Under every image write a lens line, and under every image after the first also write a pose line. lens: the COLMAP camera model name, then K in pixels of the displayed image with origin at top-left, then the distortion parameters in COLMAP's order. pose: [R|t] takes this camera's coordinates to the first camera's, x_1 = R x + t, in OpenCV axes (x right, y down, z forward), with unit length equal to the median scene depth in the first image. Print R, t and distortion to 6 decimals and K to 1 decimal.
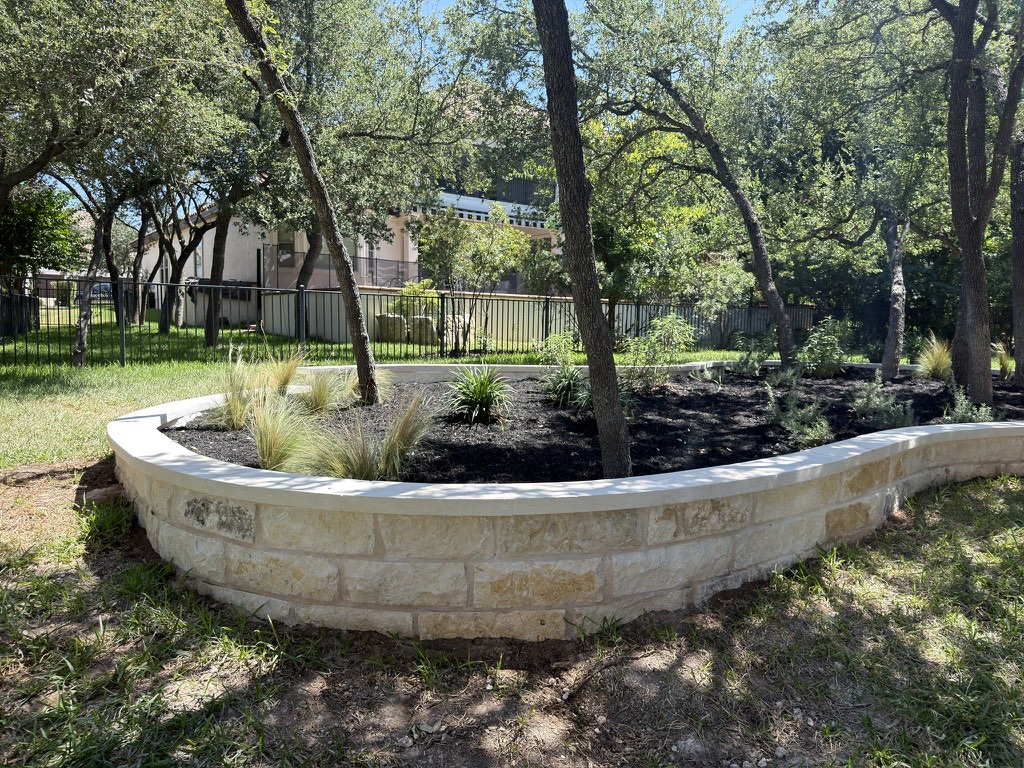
lens RADIAL K [[686.8, 0, 512.0], [0, 686.8, 384.0], [0, 0, 1]] dist [-0.002023, -0.002066]
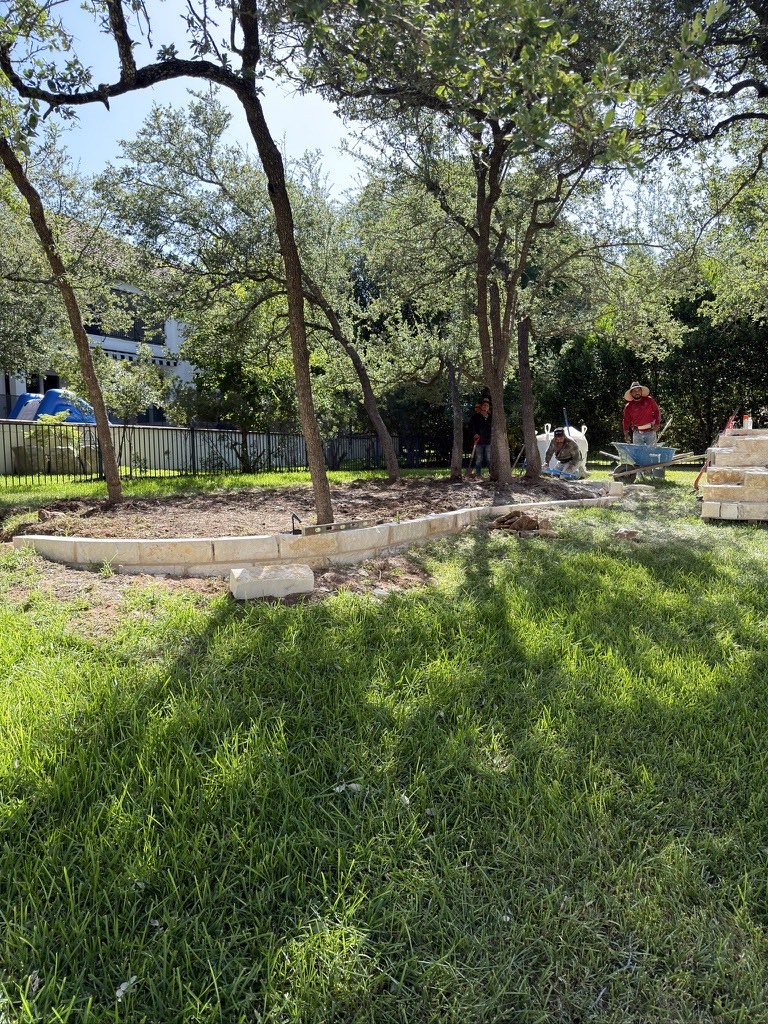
lens RADIAL K [[686.8, 0, 384.0], [0, 686.8, 512.0], [0, 0, 1]] dist [-0.002023, -0.002066]
pose [[0.923124, -0.058459, 0.380033, -0.133270], [0.062847, 0.998023, 0.000861, 0.047590], [-0.379332, 0.023089, 0.924973, -0.256160]]
